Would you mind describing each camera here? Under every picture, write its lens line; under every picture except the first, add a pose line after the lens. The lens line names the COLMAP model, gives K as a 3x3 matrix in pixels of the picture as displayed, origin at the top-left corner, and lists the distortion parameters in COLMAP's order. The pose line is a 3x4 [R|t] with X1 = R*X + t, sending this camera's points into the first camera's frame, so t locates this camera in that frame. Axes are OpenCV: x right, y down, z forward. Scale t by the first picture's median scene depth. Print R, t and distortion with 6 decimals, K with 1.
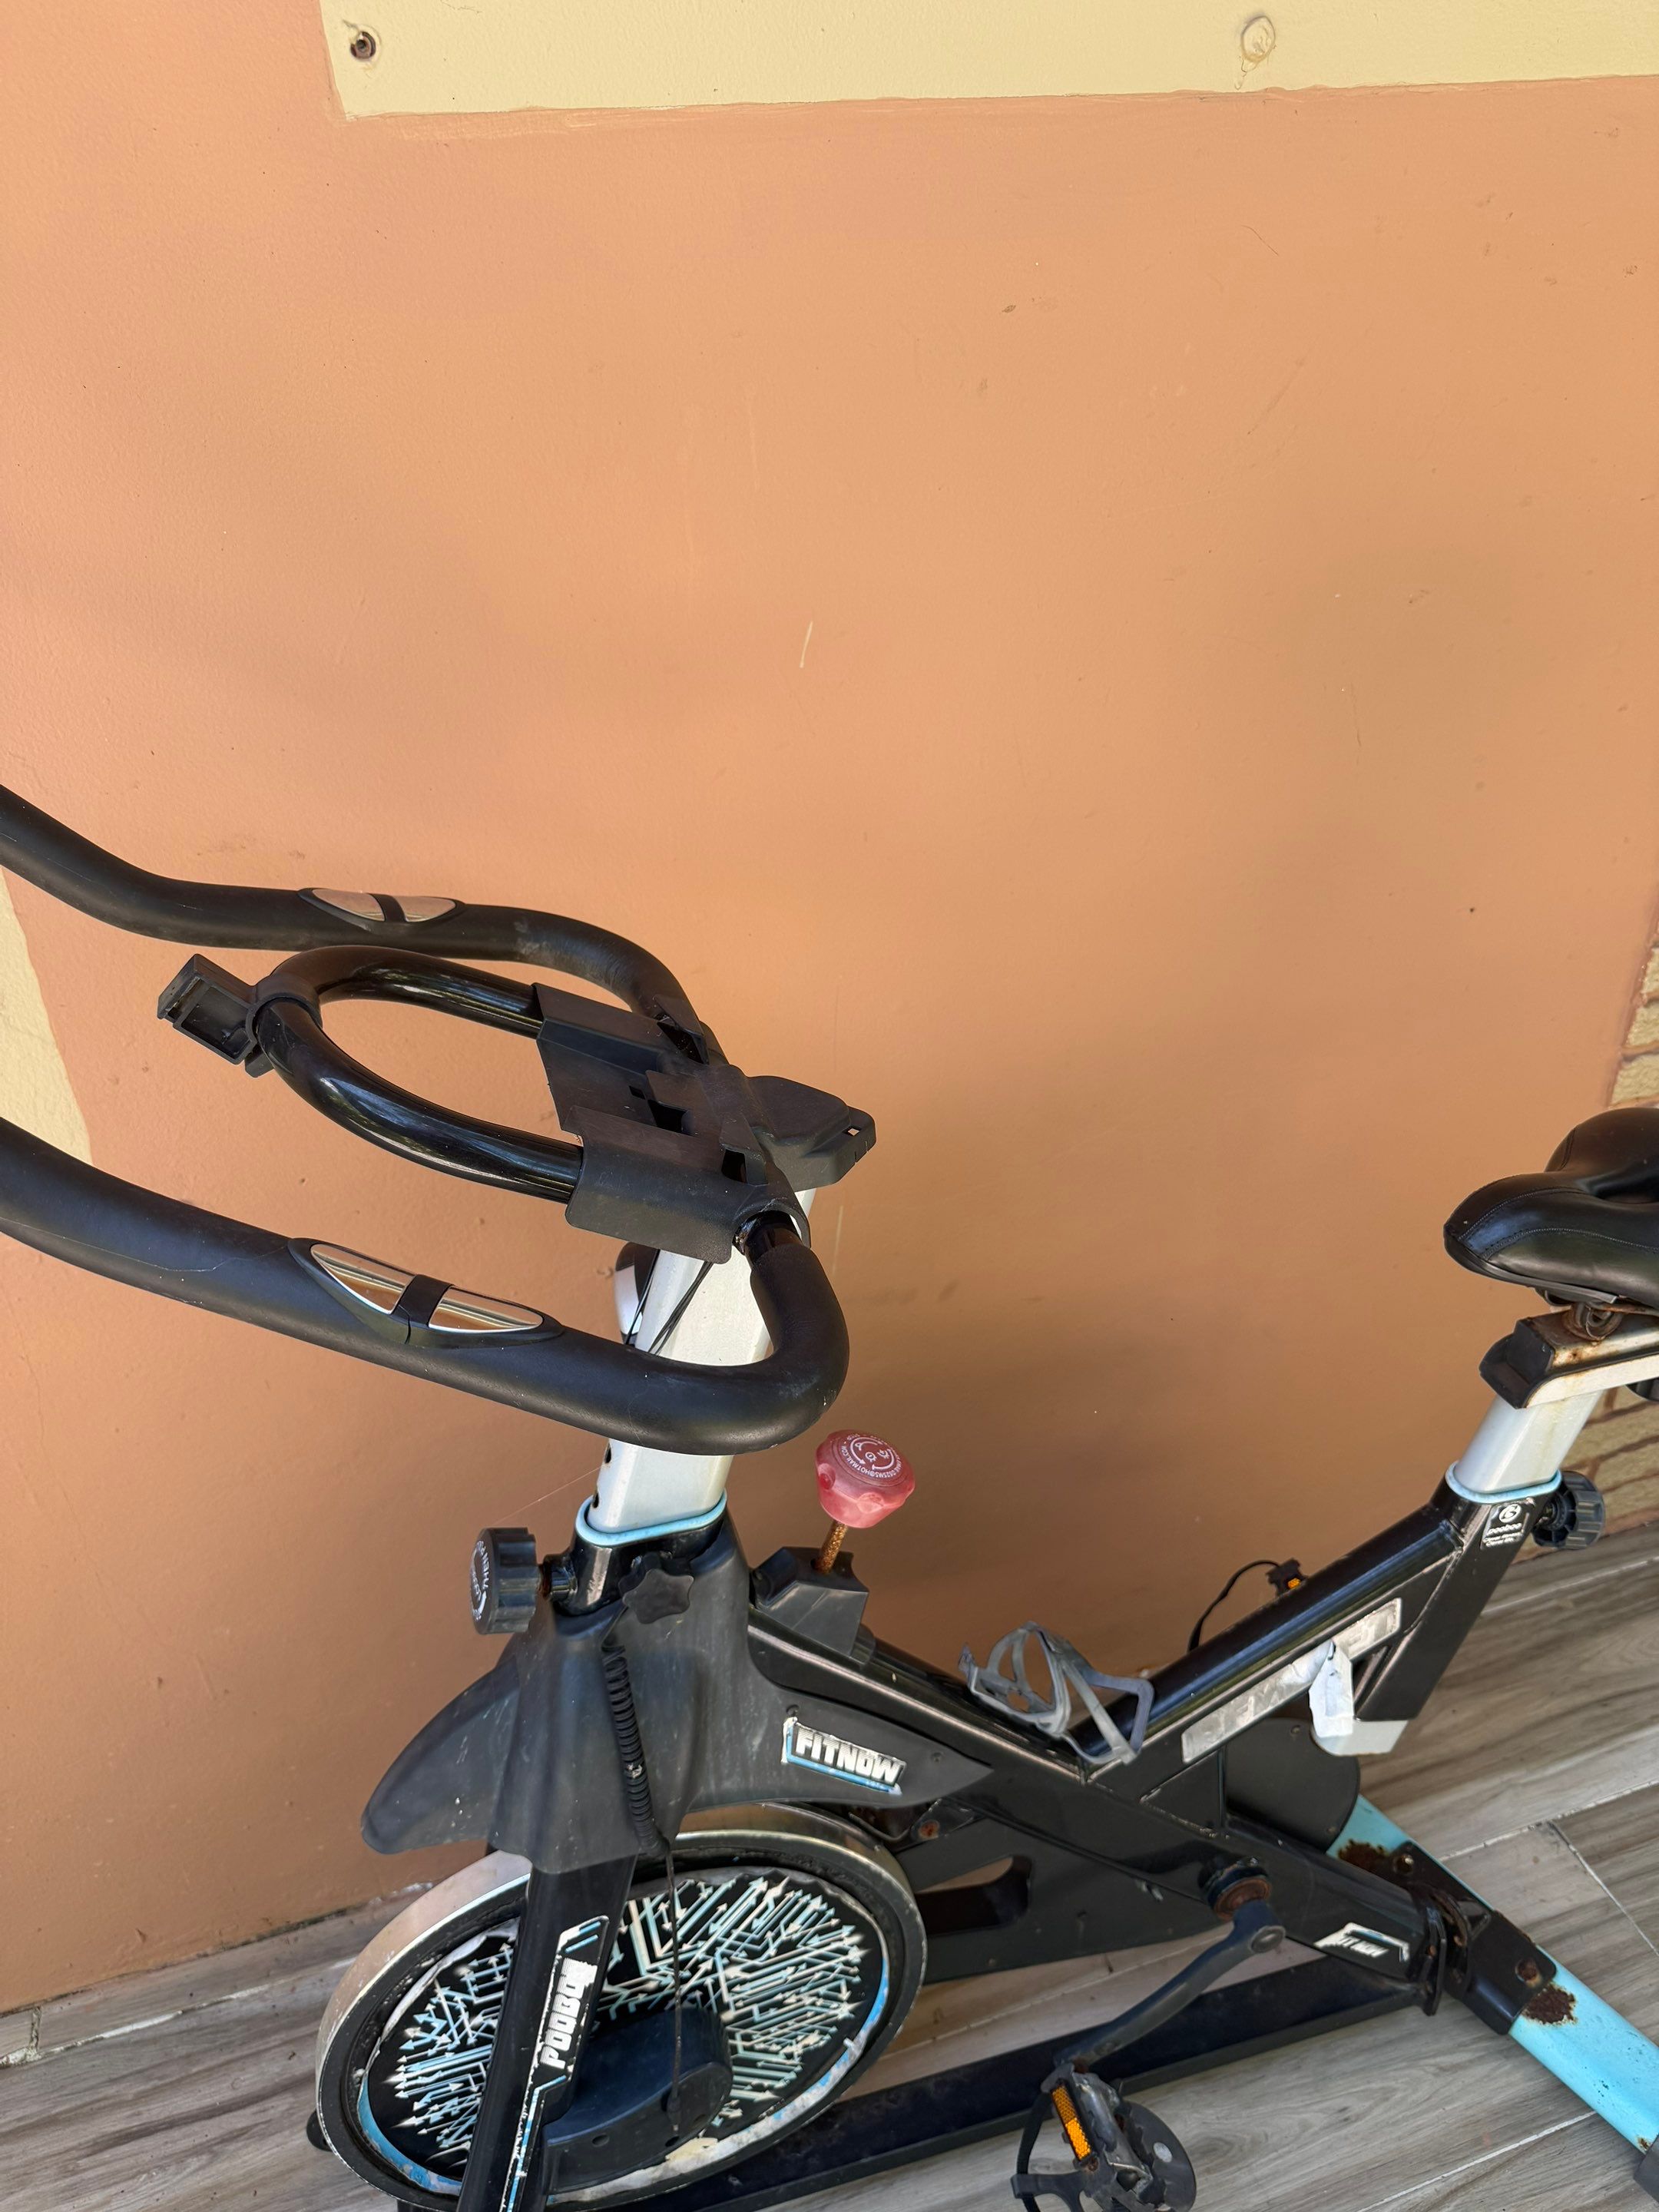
lens RADIAL K [[1579.4, 0, 836.7], [0, 1579.4, 1123.5], [0, 0, 1]] dist [0.006923, -0.019919]
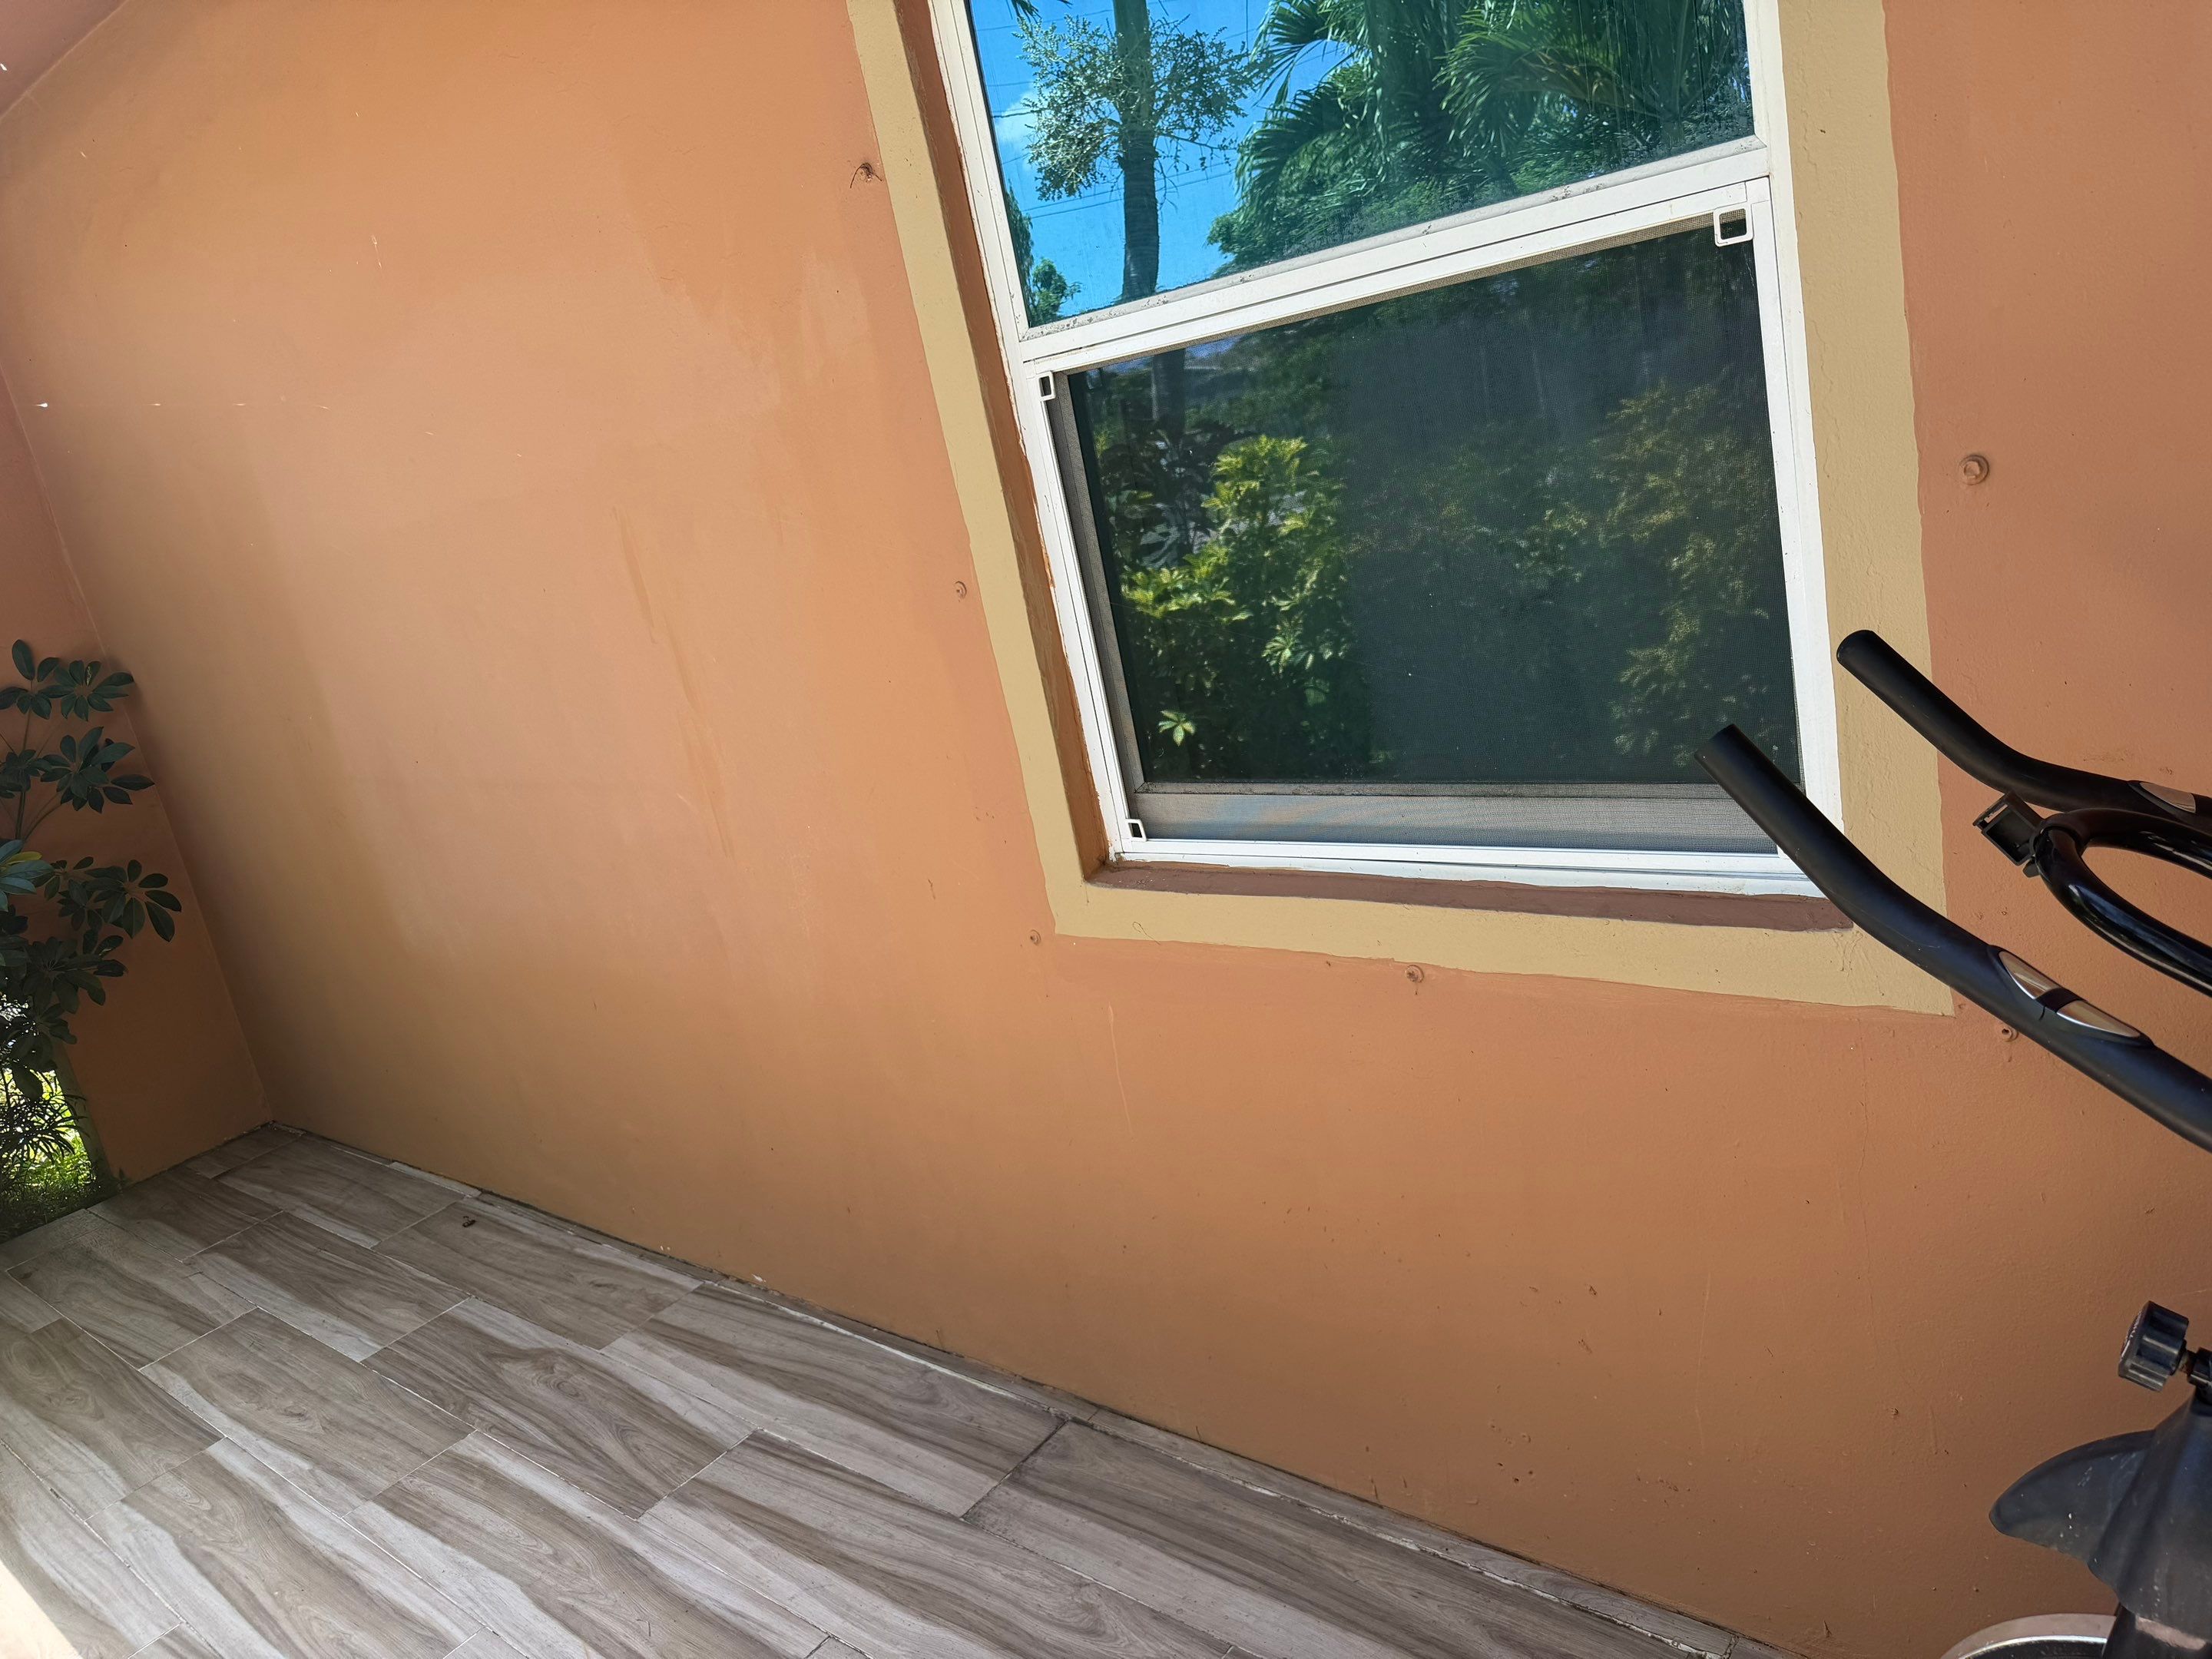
lens RADIAL K [[1579.4, 0, 1116.3], [0, 1579.4, 818.6], [0, 0, 1]] dist [0.006923, -0.019919]
pose [[0.514347, 0.150708, -0.844236, 0.451332], [-0.287004, 0.957921, -0.003854, 0.173024], [0.808131, 0.244282, 0.535958, -0.528916]]
